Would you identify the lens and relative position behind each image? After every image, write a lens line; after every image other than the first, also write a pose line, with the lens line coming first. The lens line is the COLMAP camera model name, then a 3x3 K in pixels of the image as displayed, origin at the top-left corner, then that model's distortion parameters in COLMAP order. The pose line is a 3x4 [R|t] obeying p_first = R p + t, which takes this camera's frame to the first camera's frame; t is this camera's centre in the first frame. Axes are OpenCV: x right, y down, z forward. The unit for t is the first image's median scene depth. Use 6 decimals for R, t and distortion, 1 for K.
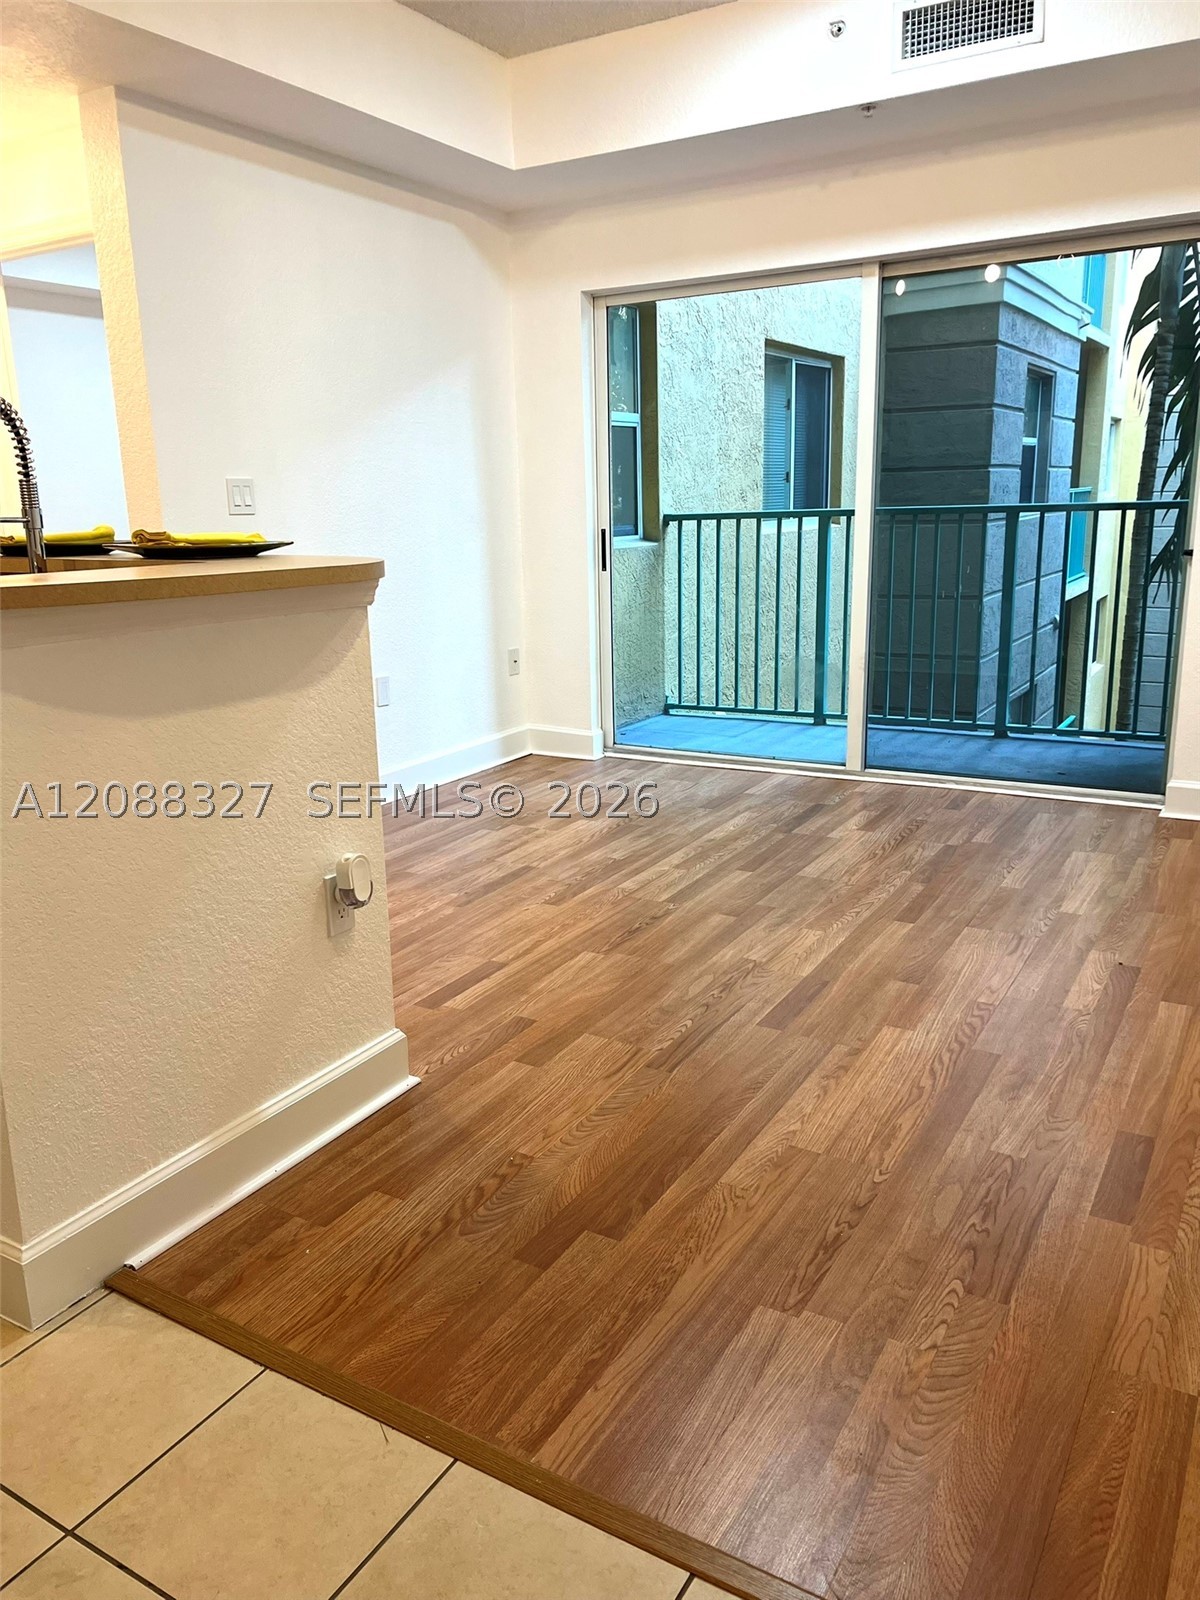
lens RADIAL K [[1190.2, 0, 588.8], [0, 1190.2, 785.3], [0, 0, 1]] dist [0.061815, -0.067374]
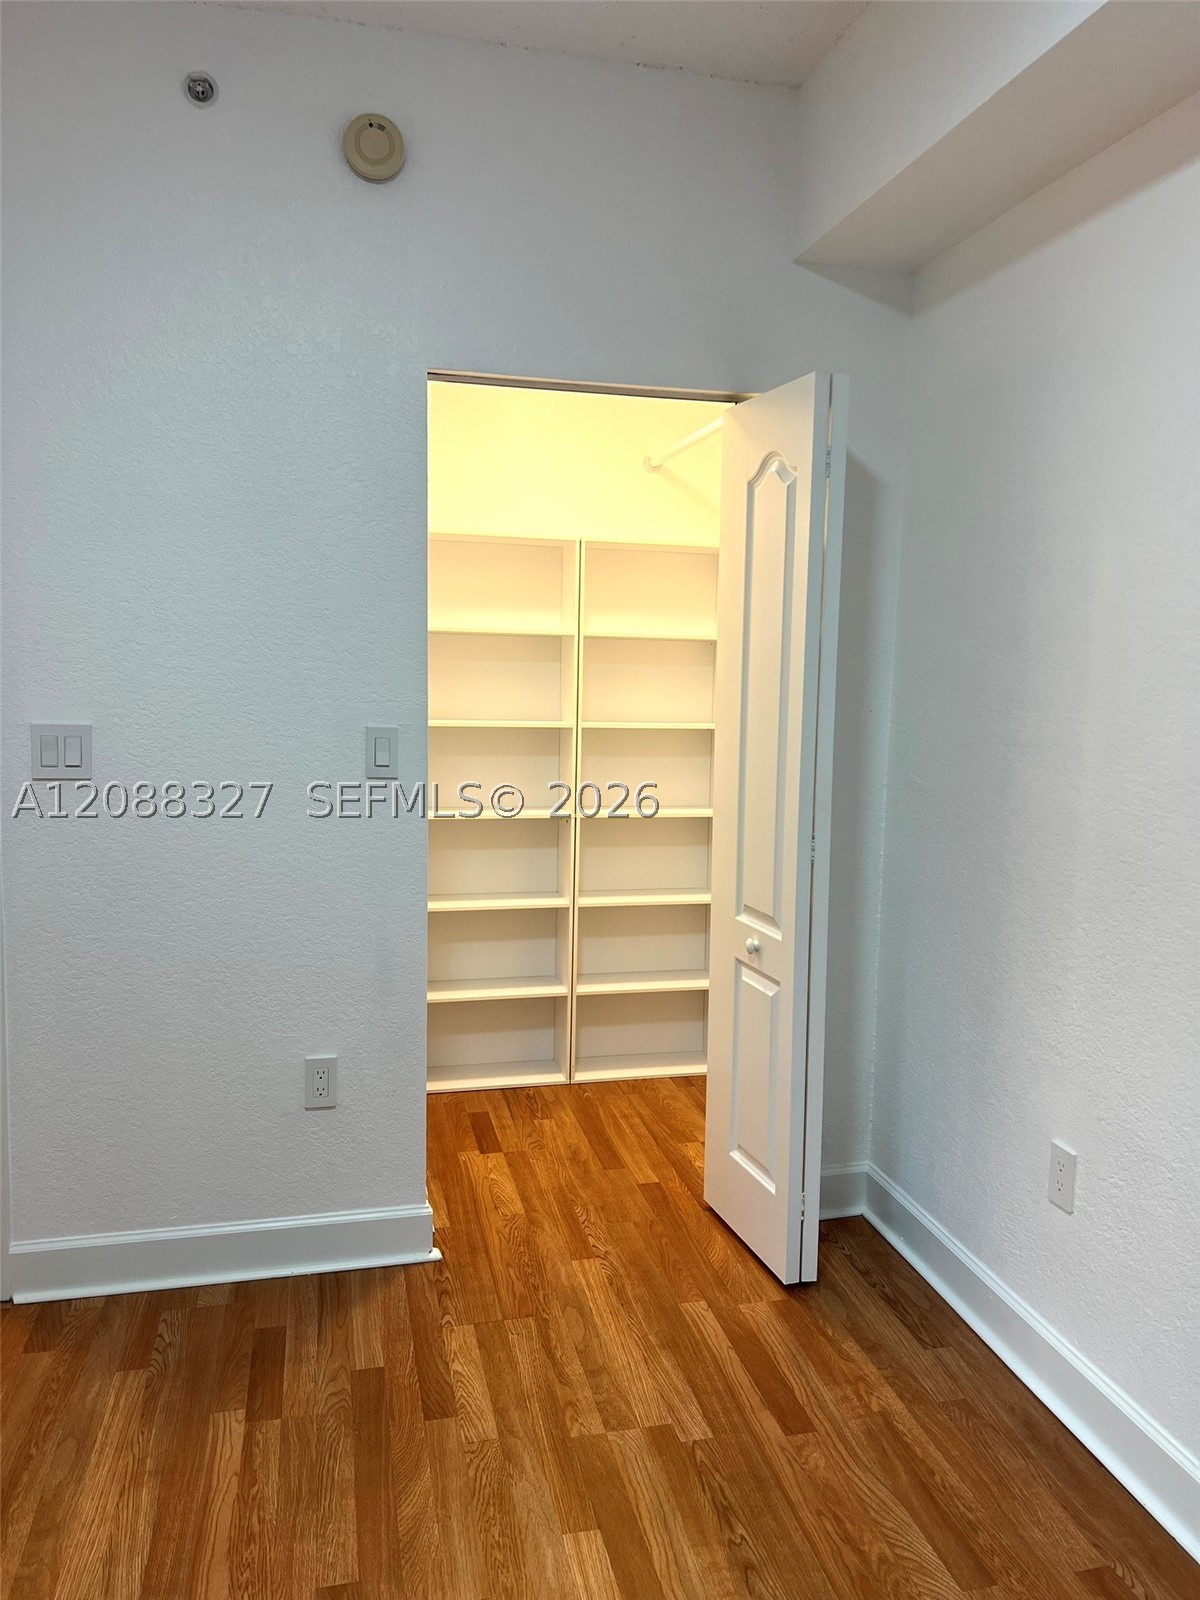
lens RADIAL K [[1200.1, 0, 612.8], [0, 1200.1, 792.6], [0, 0, 1]] dist [0.060957, -0.063771]
pose [[-0.709191, 0.084967, -0.699878, 0.324739], [-0.165466, 0.944924, 0.282384, -0.348199], [0.685324, 0.316070, -0.656072, 1.092951]]
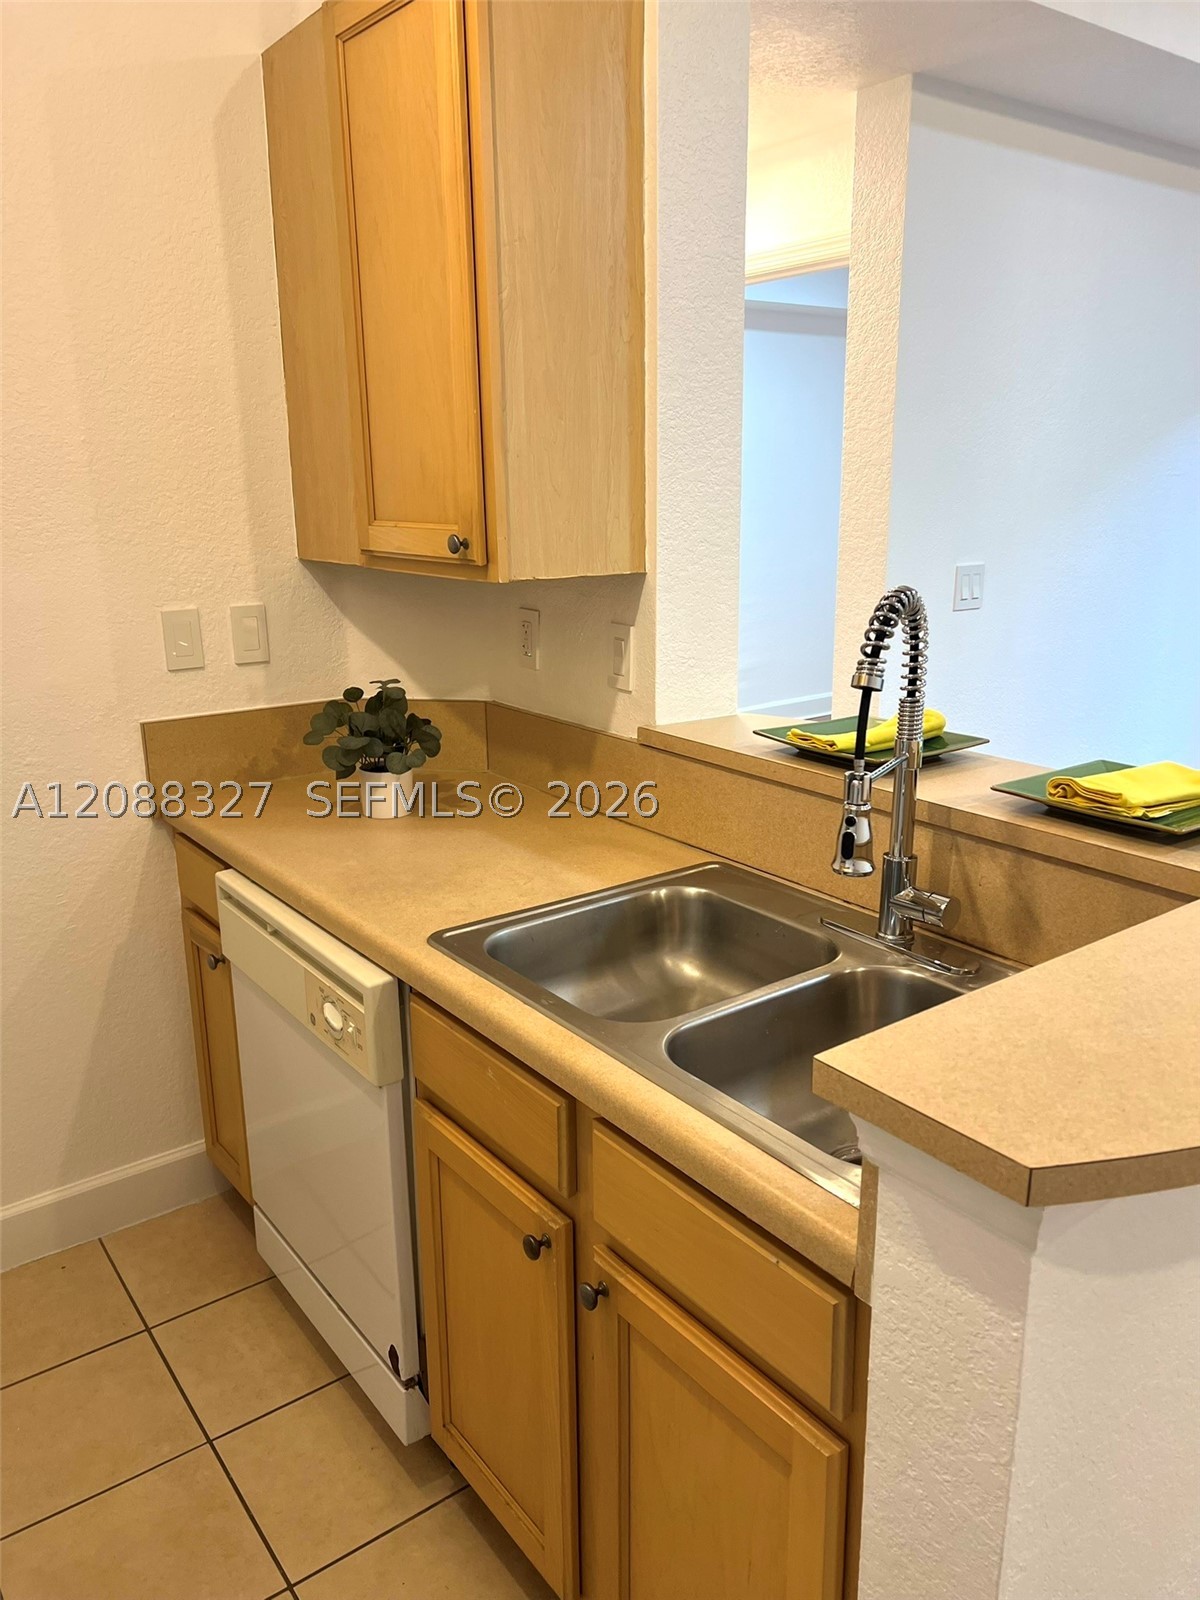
lens RADIAL K [[1200.1, 0, 612.8], [0, 1200.1, 792.6], [0, 0, 1]] dist [0.060957, -0.063771]
pose [[0.929357, 0.110629, -0.352217, -0.300981], [-0.100028, 0.993816, 0.048218, -0.172683], [0.355373, -0.009580, 0.934676, 0.244158]]
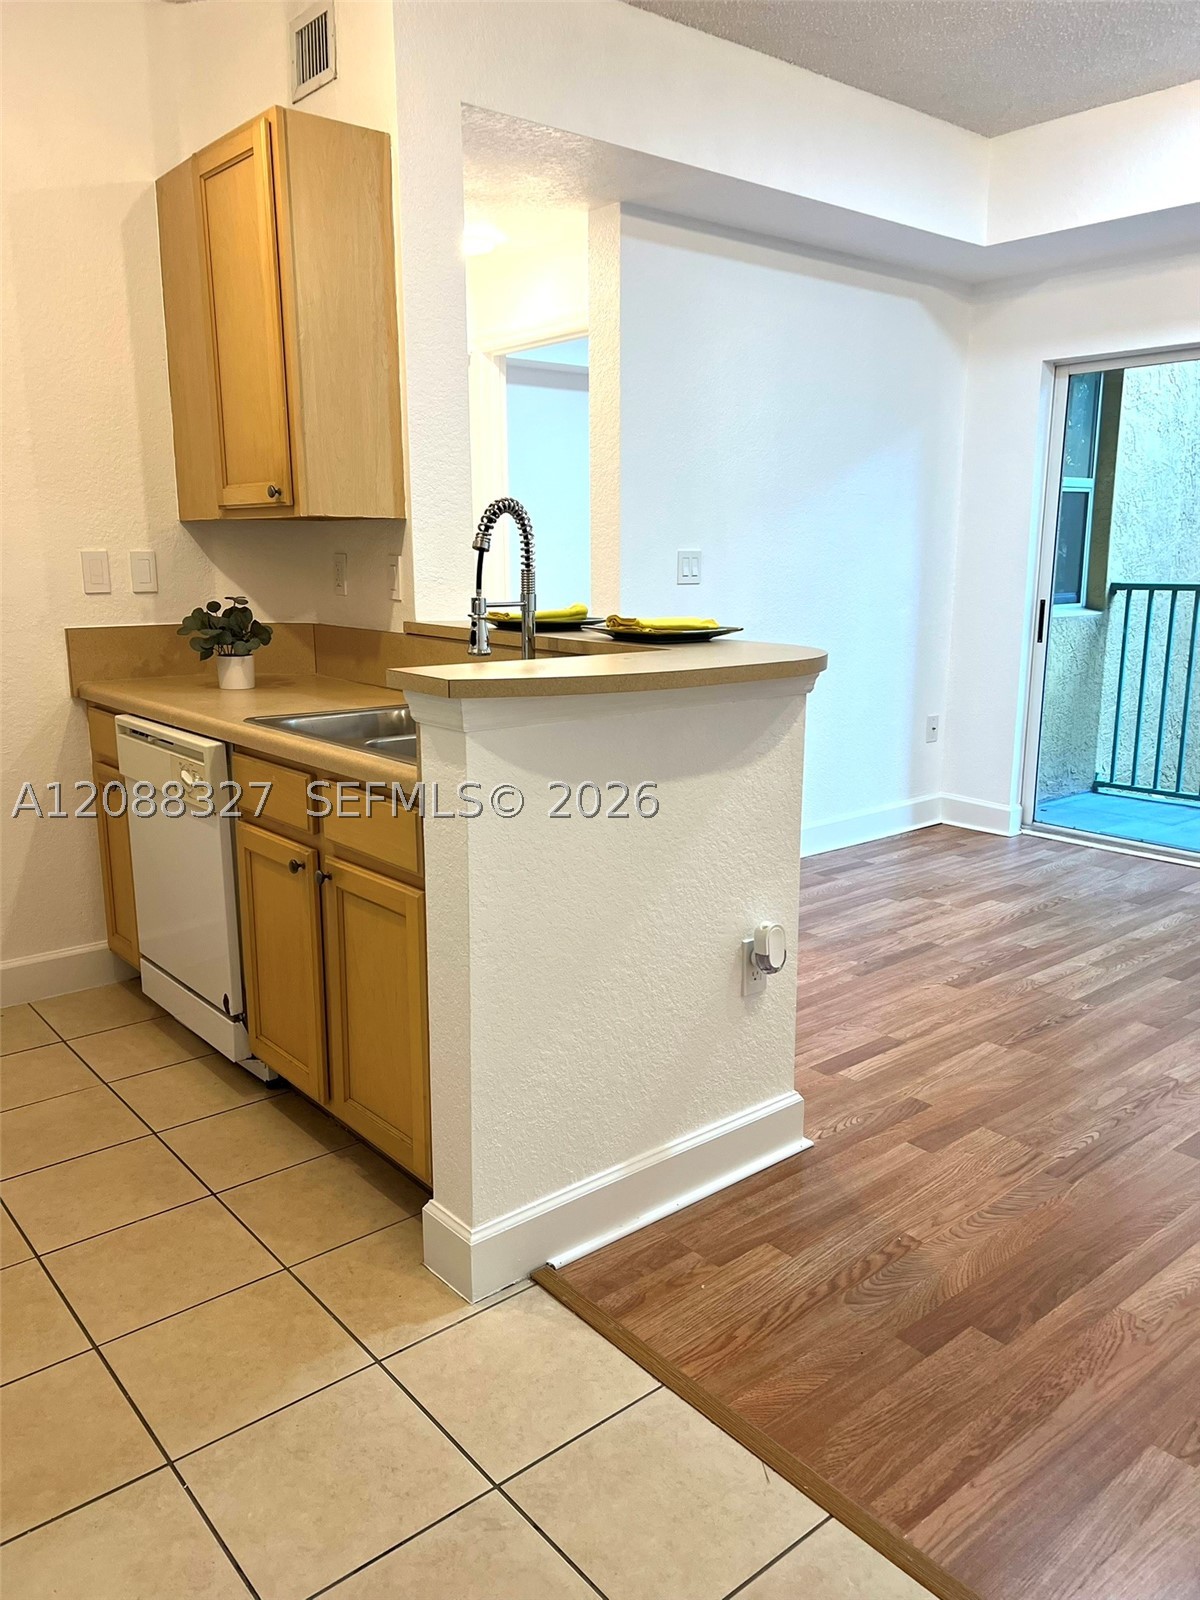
lens RADIAL K [[1199.3, 0, 608.8], [0, 1199.3, 795.5], [0, 0, 1]] dist [0.061829, -0.057550]
pose [[0.947694, 0.088464, -0.306676, -0.012291], [-0.096673, 0.995248, -0.011650, -0.023311], [0.304188, 0.040687, 0.951743, -0.060368]]
